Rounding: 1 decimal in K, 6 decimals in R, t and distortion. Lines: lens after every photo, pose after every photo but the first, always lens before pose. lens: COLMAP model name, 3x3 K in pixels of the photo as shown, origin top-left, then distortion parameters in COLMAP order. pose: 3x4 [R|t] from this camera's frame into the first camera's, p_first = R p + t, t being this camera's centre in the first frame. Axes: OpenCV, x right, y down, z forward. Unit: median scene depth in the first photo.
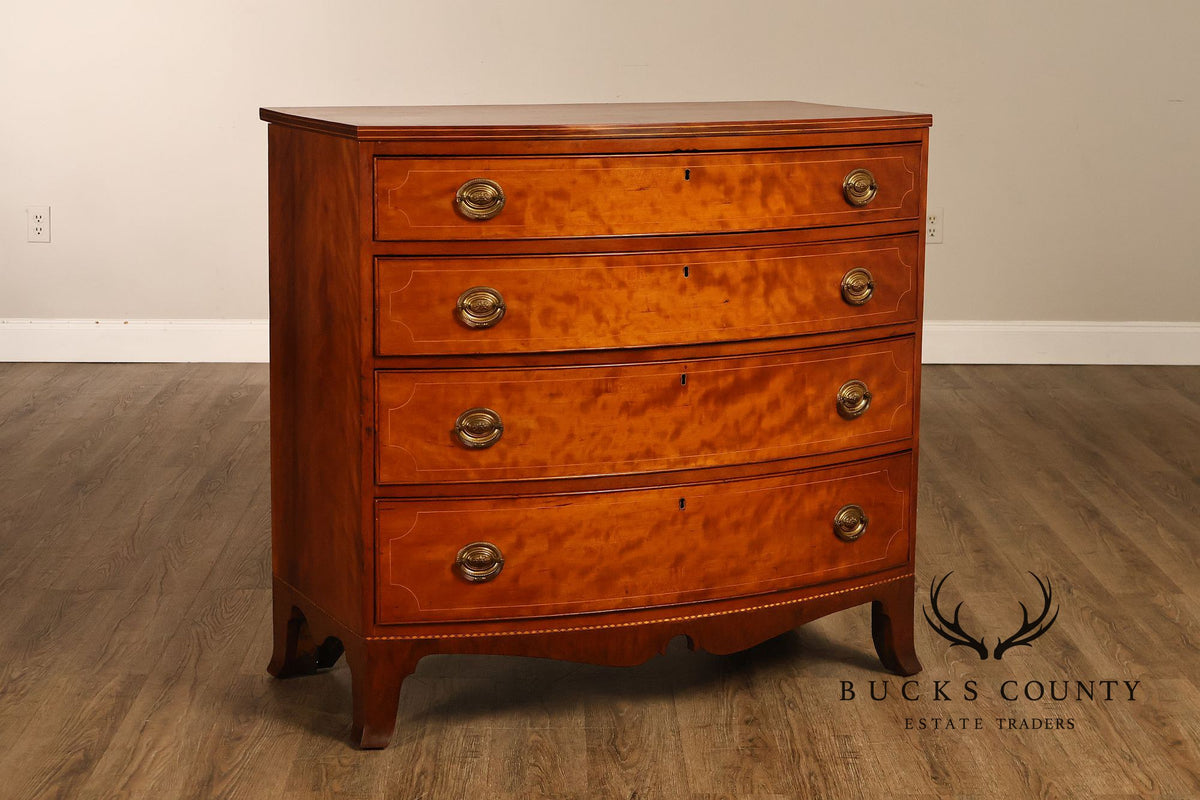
lens RADIAL K [[2395.4, 0, 598.2], [0, 2395.4, 393.7], [0, 0, 1]] dist [0.004045, 0.000000]
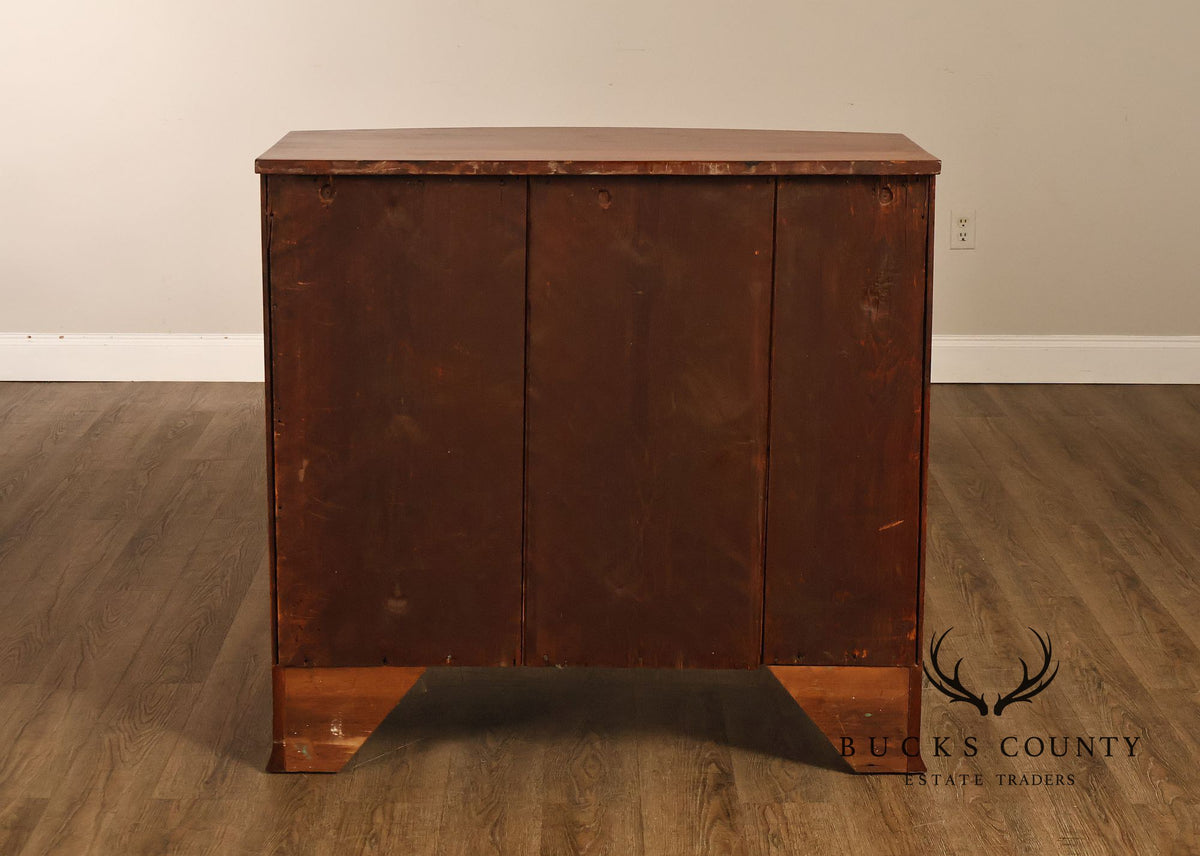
lens RADIAL K [[2616.8, 0, 612.8], [0, 2616.8, 425.2], [0, 0, 1]] dist [0.003558, 0.000000]
pose [[0.999989, 0.001164, -0.004620, 0.026304], [-0.001013, 0.999467, 0.032620, -0.056839], [0.004655, -0.032615, 0.999457, 0.043878]]
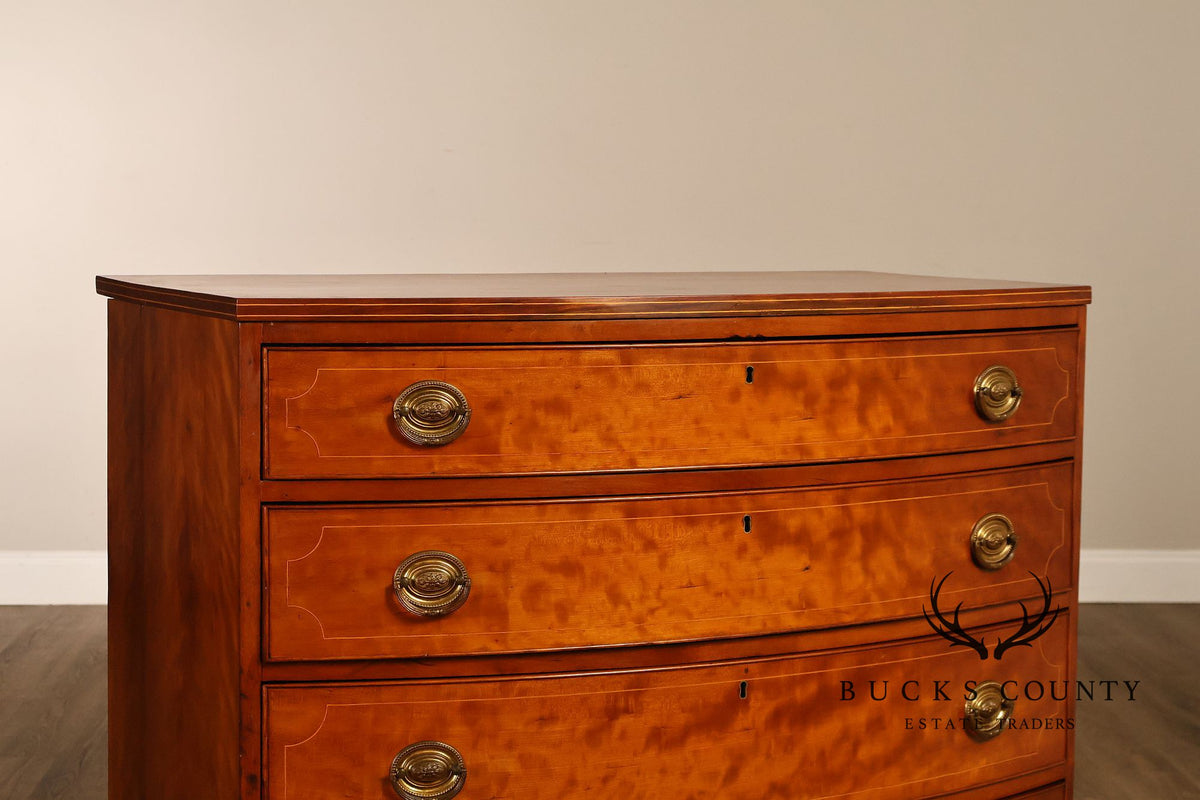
lens RADIAL K [[2395.4, 0, 593.6], [0, 2395.4, 407.6], [0, 0, 1]] dist [0.004045, 0.000000]
pose [[0.999448, -0.001231, 0.033188, -0.025994], [0.003790, 0.997013, -0.077146, -0.032127], [-0.032994, 0.077229, 0.996467, 0.349504]]
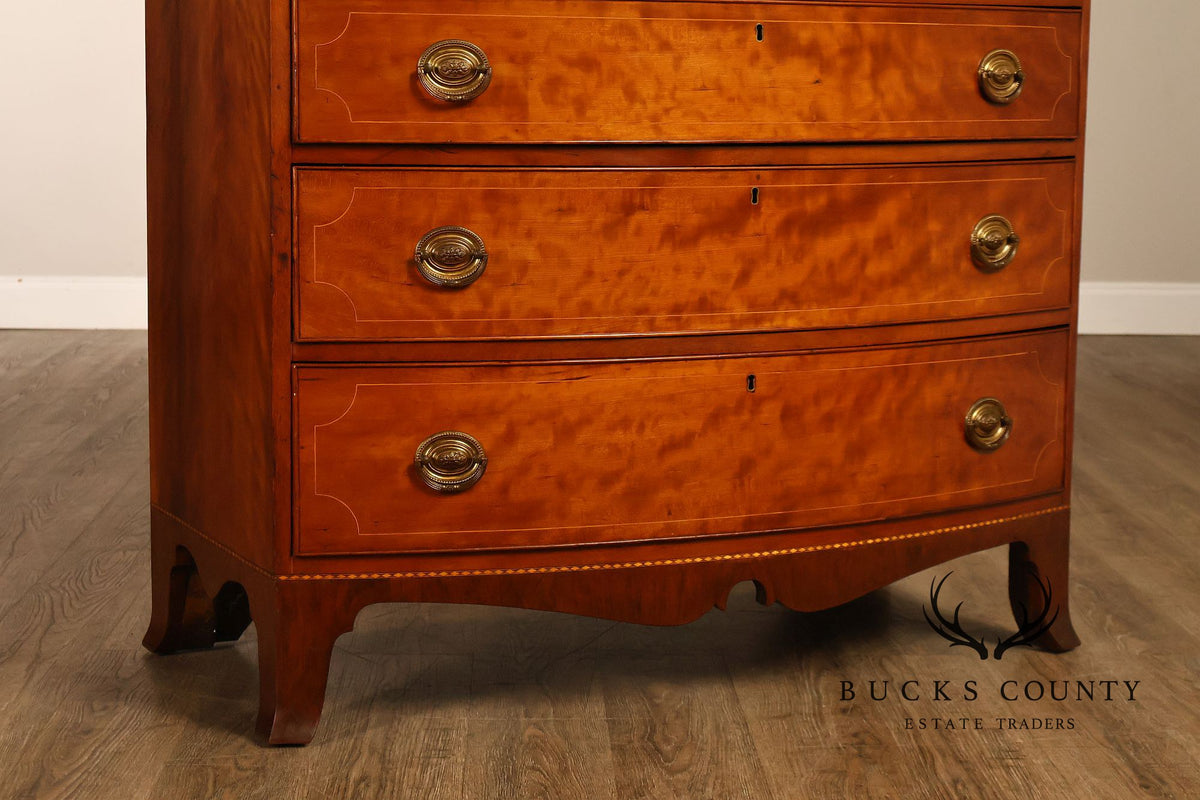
lens RADIAL K [[2395.4, 0, 593.3], [0, 2395.4, 391.6], [0, 0, 1]] dist [0.004045, 0.000000]
pose [[0.999904, 0.001298, 0.013790, -0.018793], [-0.000844, 0.999457, -0.032939, 0.071042], [-0.013825, 0.032924, 0.999362, 0.329202]]
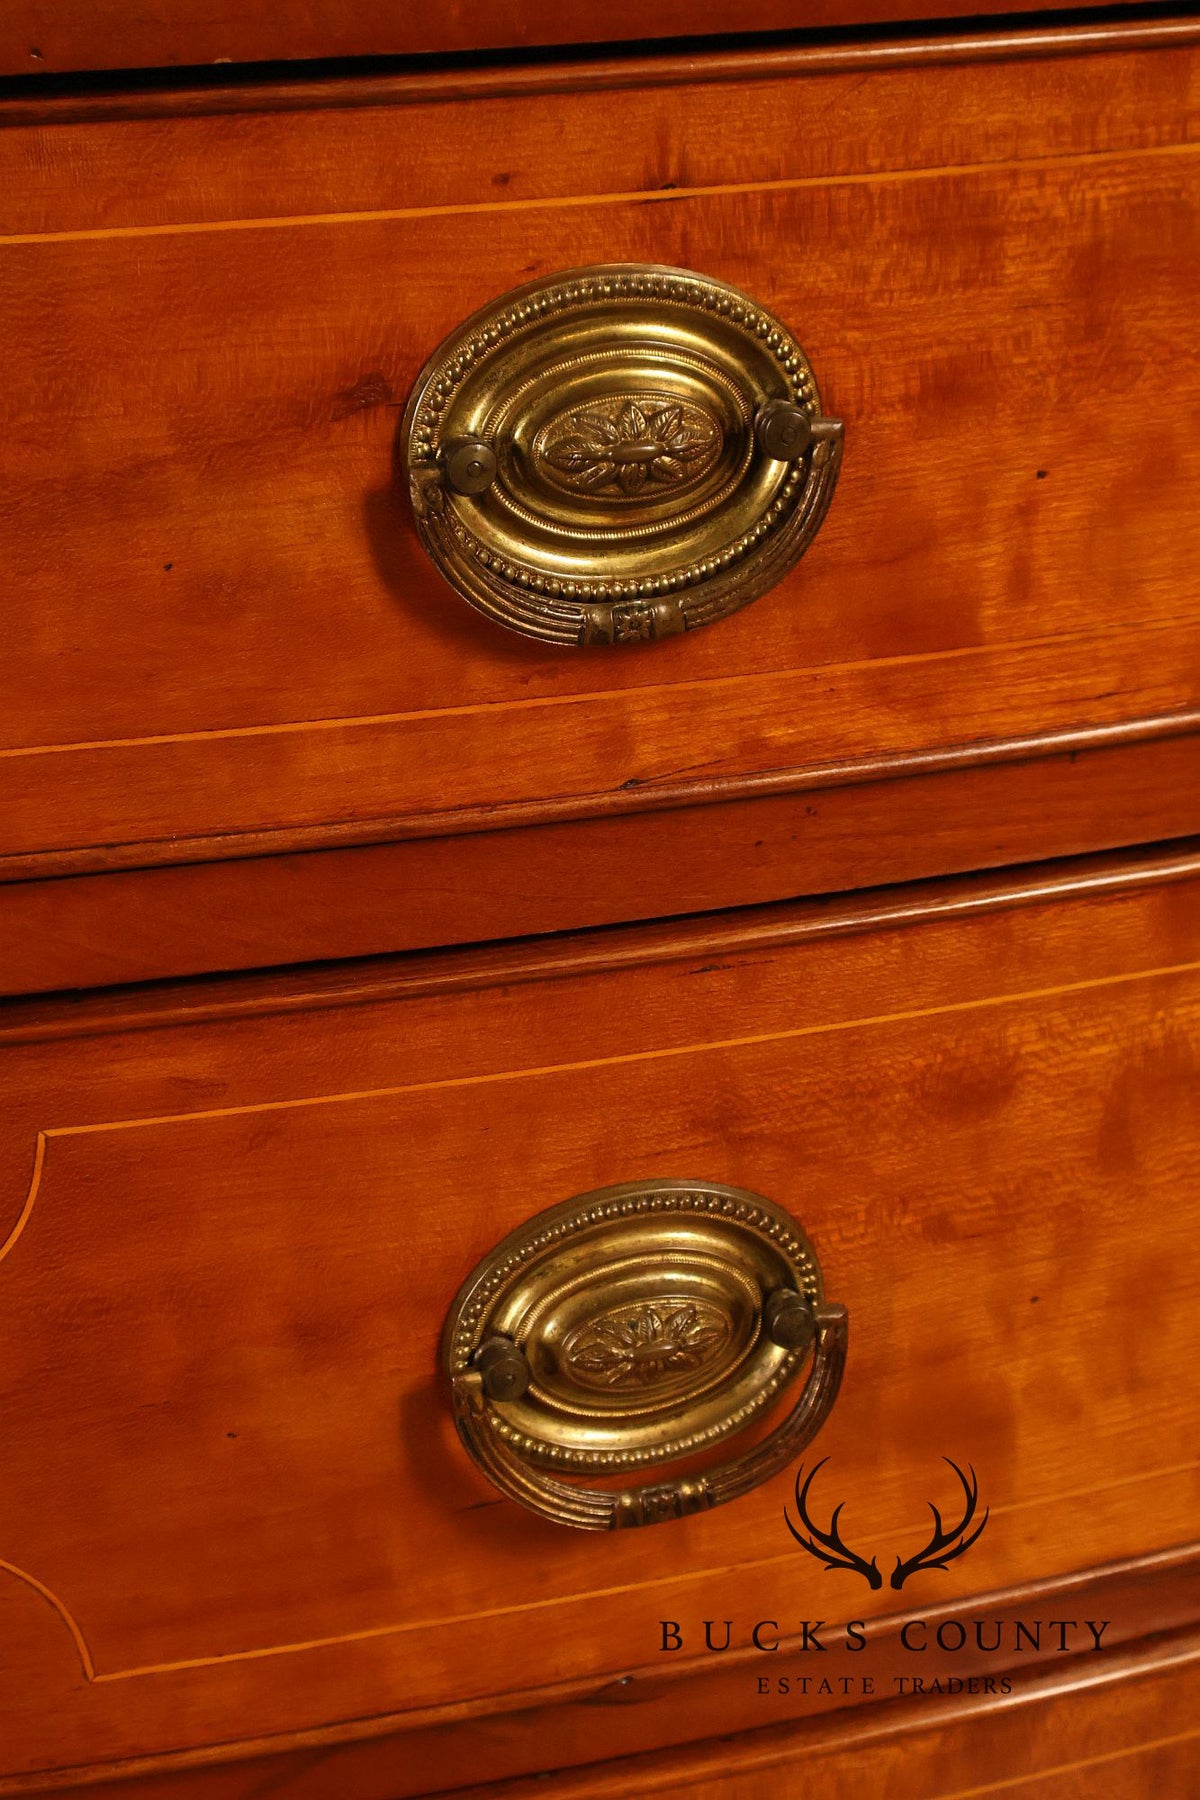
lens RADIAL K [[3593.1, 0, 598.5], [0, 3593.1, 905.8], [0, 0, 1]] dist [0.004045, 0.000000]
pose [[0.993951, -0.066373, 0.087497, -0.062711], [0.048033, 0.979197, 0.197144, -0.089459], [-0.098762, -0.191749, 0.976462, 0.797633]]
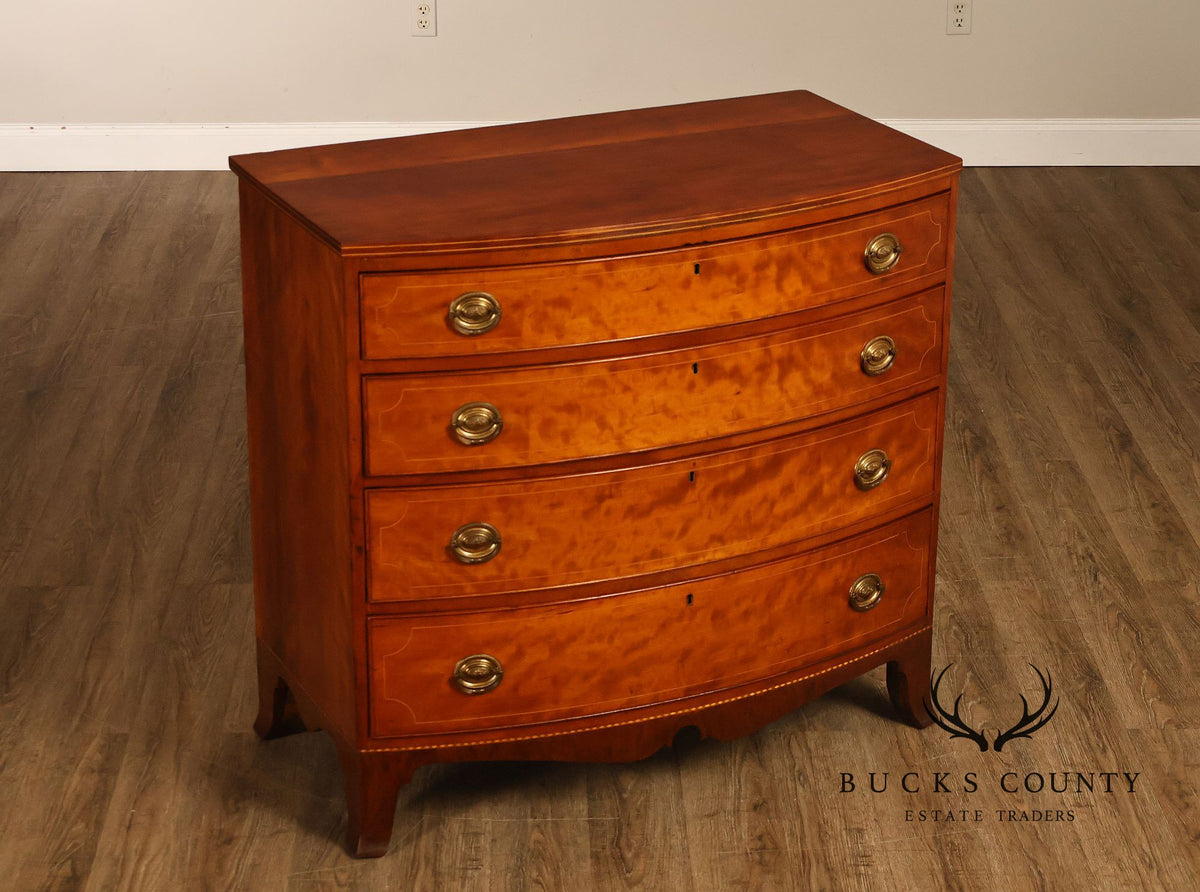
lens RADIAL K [[2683.5, 0, 595.8], [0, 2683.5, 442.5], [0, 0, 1]] dist [0.006037, 0.000000]
pose [[0.999962, -0.004776, 0.007298, -0.009624], [0.003195, 0.979168, 0.203028, -0.232367], [-0.008115, -0.202997, 0.979146, -0.028348]]
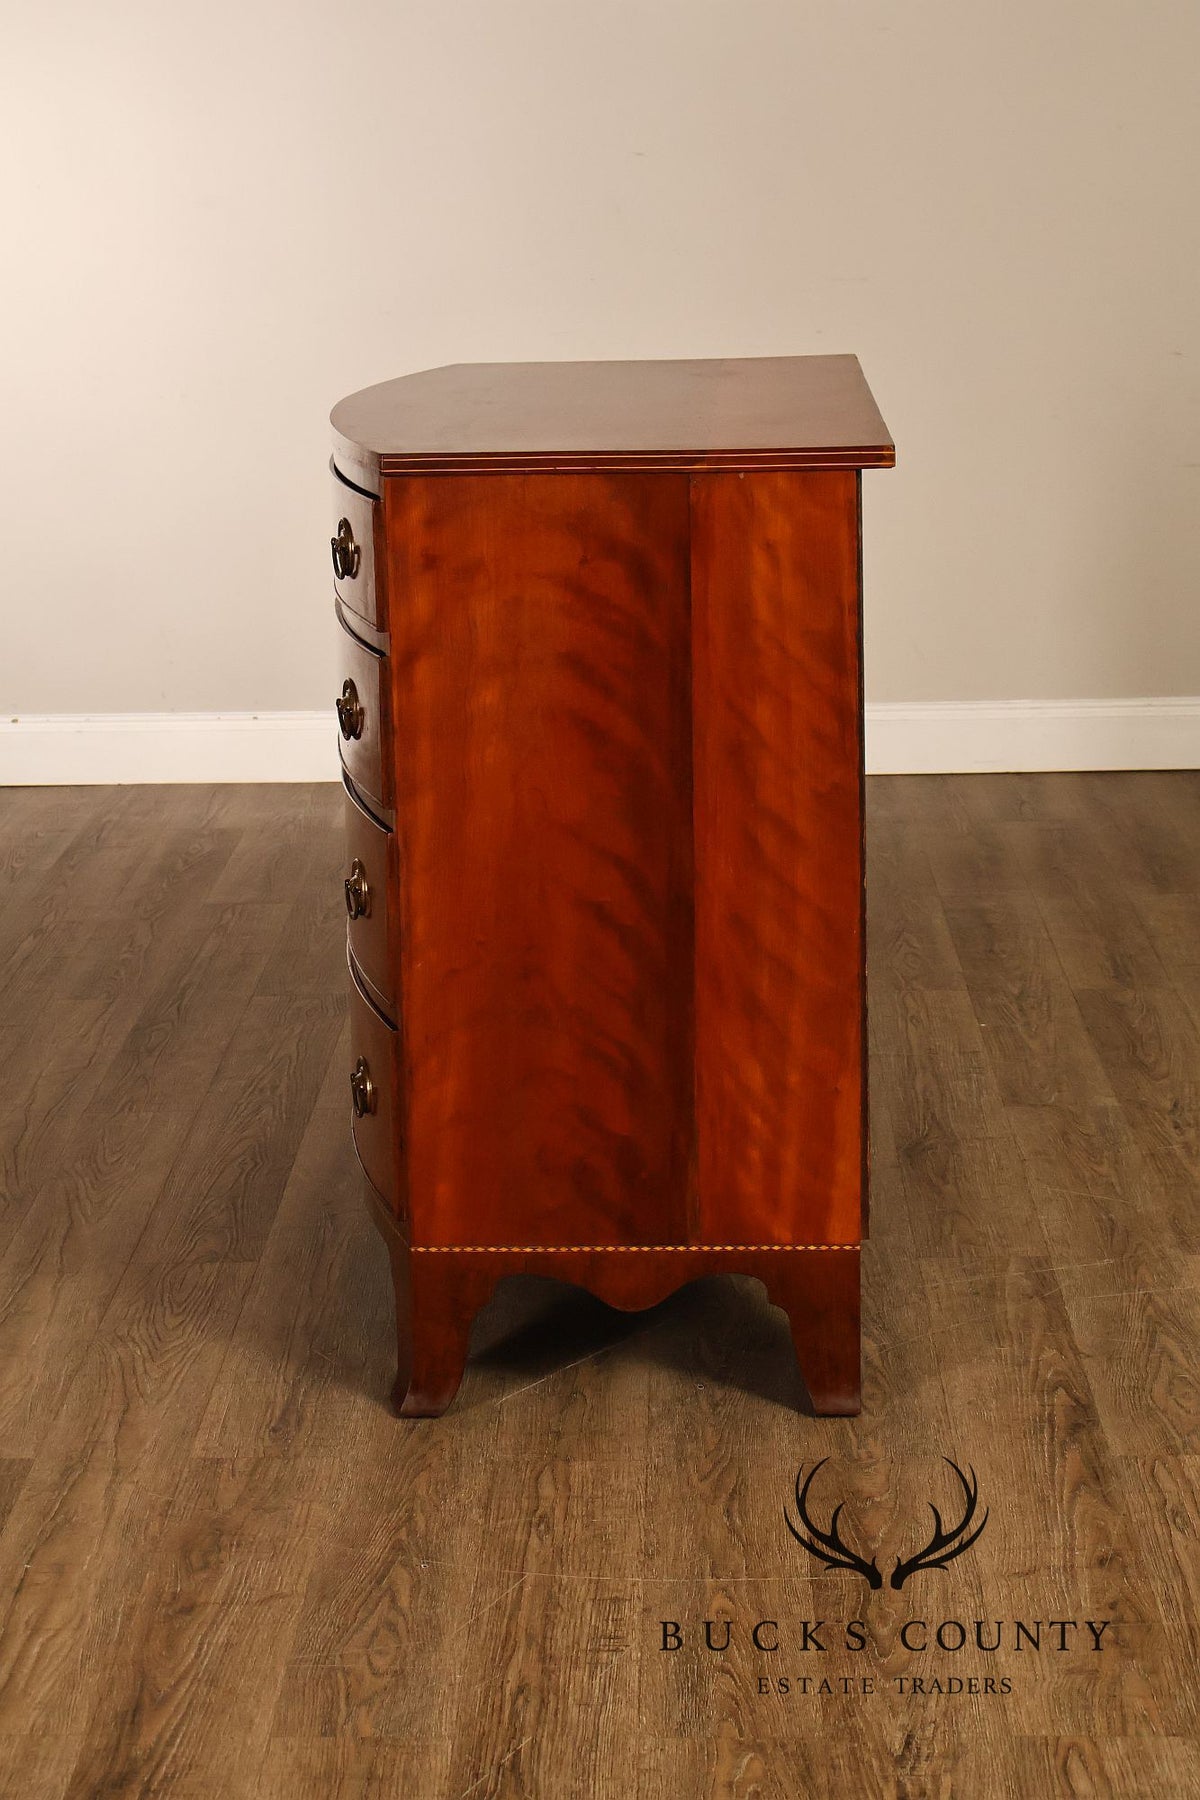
lens RADIAL K [[3593.1, 0, 615.6], [0, 3593.1, 909.4], [0, 0, 1]] dist [0.004045, 0.000000]
pose [[0.999055, -0.013361, -0.041365, -0.014249], [0.015819, 0.998092, 0.059688, -0.066823], [0.040489, -0.060286, 0.997360, 0.179659]]
